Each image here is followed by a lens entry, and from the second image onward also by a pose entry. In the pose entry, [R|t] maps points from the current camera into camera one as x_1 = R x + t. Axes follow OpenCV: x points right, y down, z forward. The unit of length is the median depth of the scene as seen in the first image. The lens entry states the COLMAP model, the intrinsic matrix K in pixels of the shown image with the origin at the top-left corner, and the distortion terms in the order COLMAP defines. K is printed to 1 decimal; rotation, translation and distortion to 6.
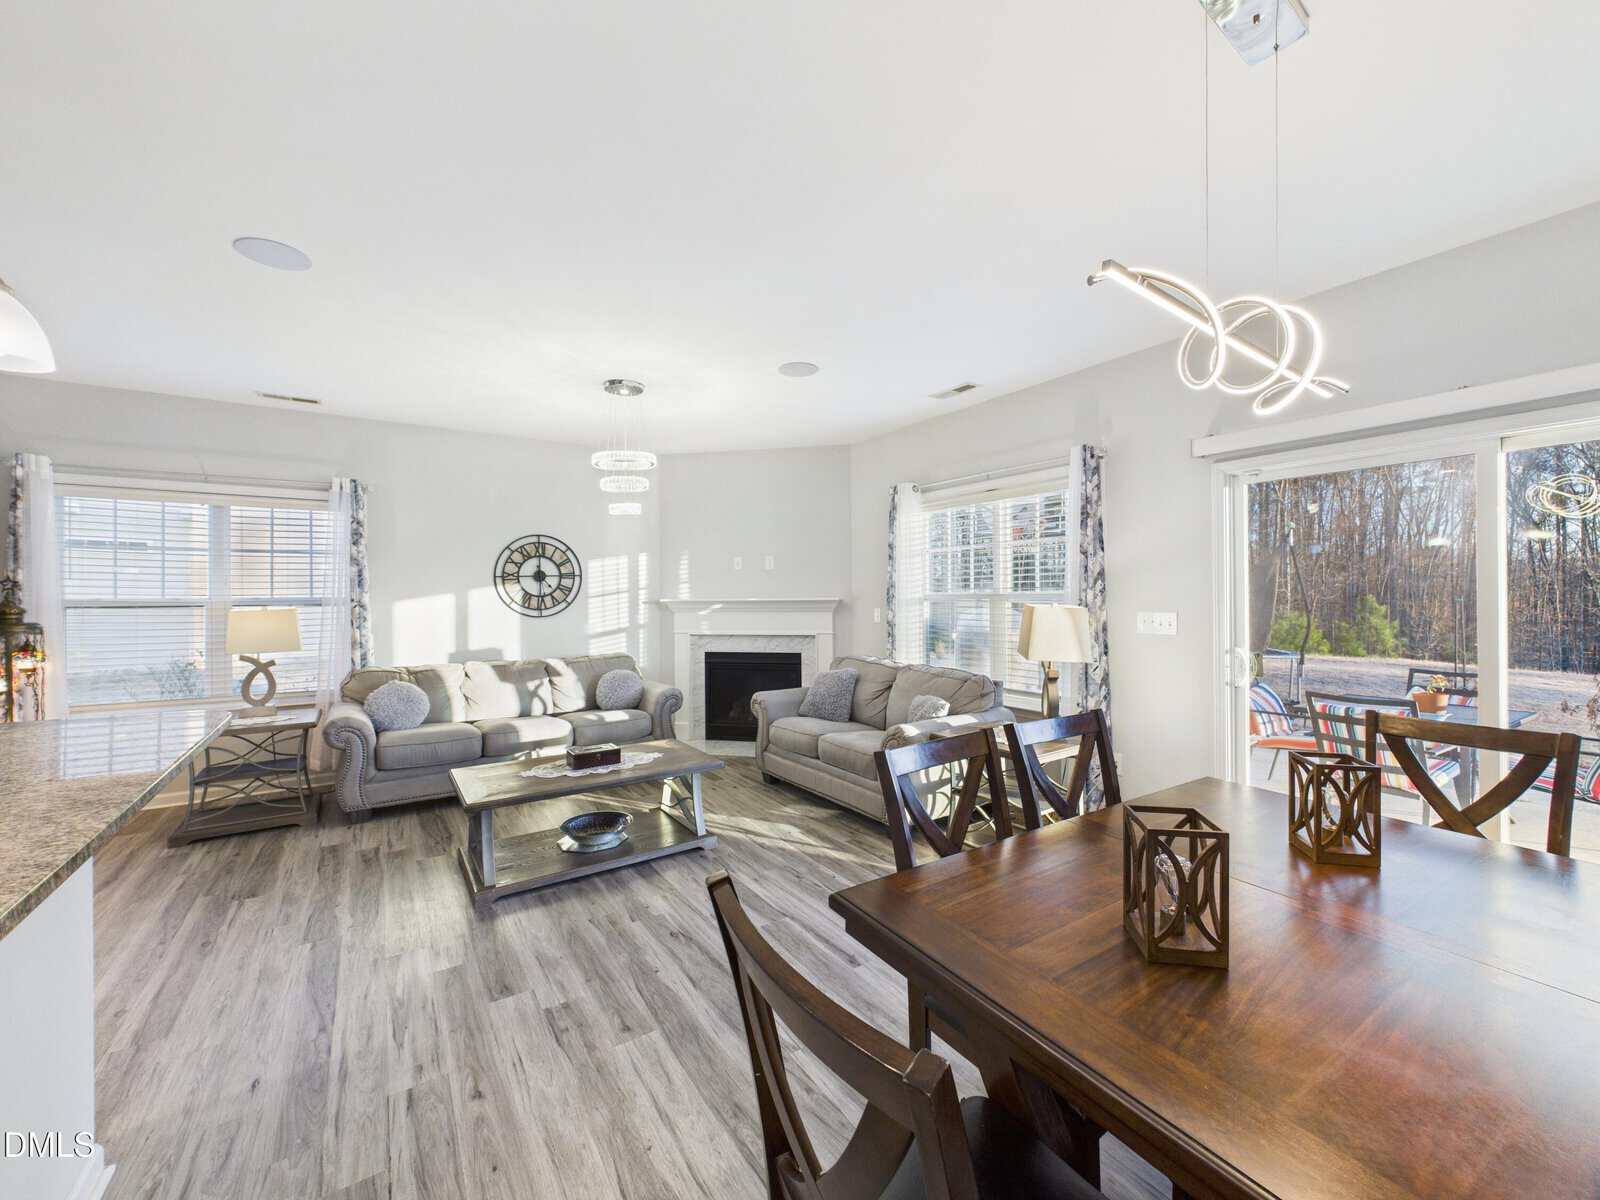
lens RADIAL K [[641.0, 0, 804.0], [0, 641.0, 601.6], [0, 0, 1]] dist [0.002599, 0.000585]
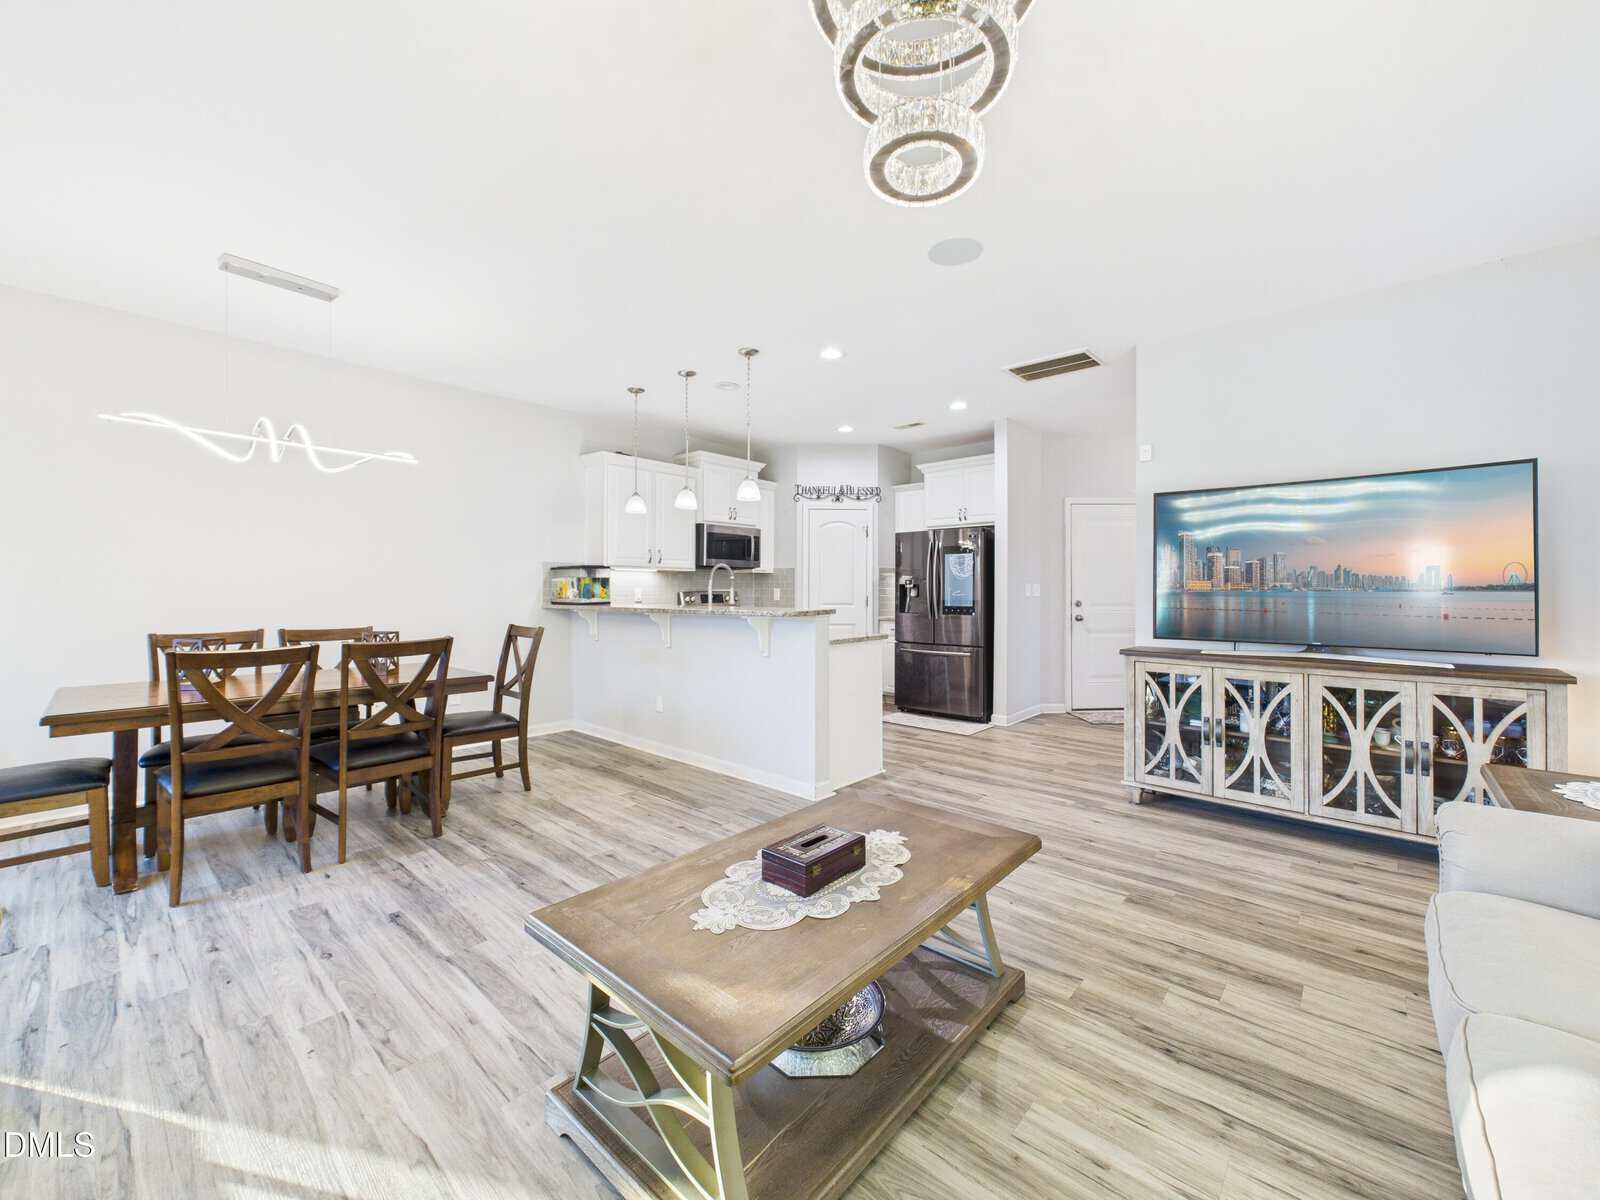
lens RADIAL K [[641.0, 0, 799.2], [0, 641.0, 588.8], [0, 0, 1]] dist [0.002599, 0.000585]
pose [[-0.968876, 0.002973, -0.247529, -0.143733], [0.000761, 0.999959, 0.009031, 0.024455], [0.247546, 0.008561, -0.968838, 1.076718]]
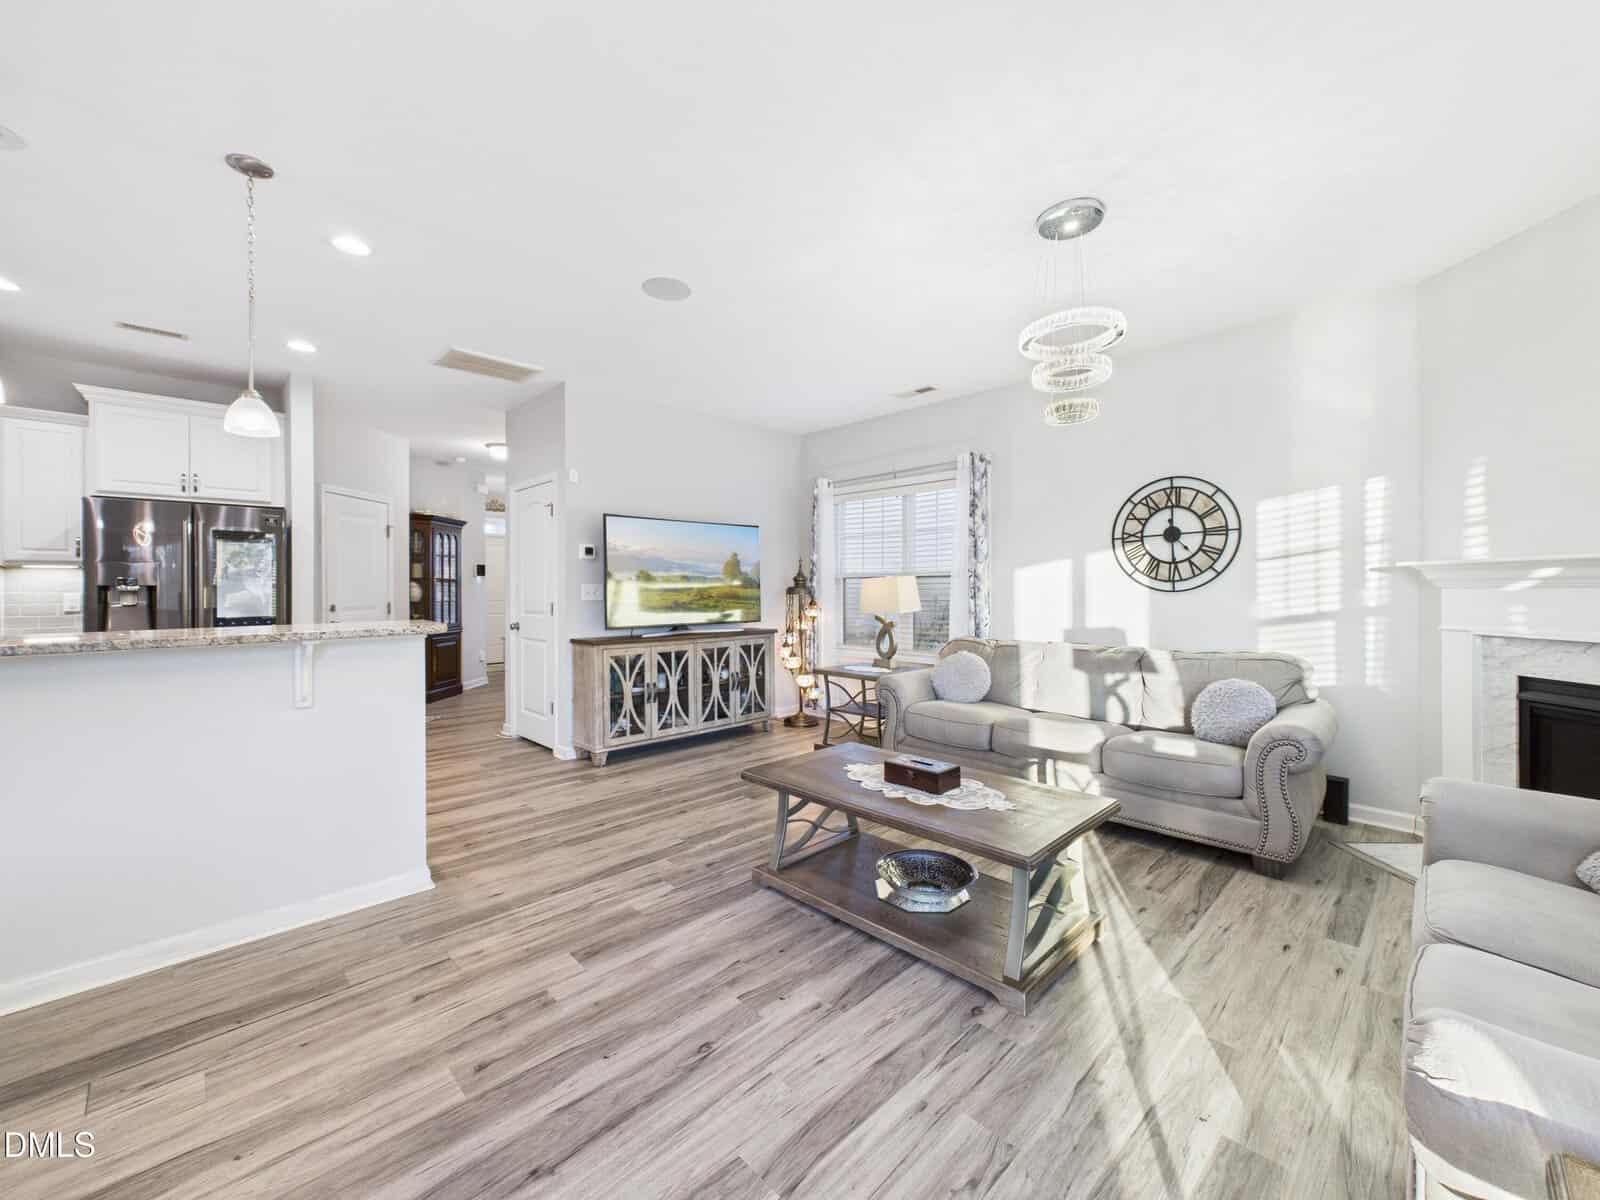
lens RADIAL K [[641.0, 0, 801.0], [0, 641.0, 585.4], [0, 0, 1]] dist [0.002599, 0.000585]
pose [[0.183190, -0.000080, -0.983078, 0.257497], [-0.004603, 0.999989, -0.000939, 0.024195], [0.983067, 0.004697, 0.183188, 0.538916]]
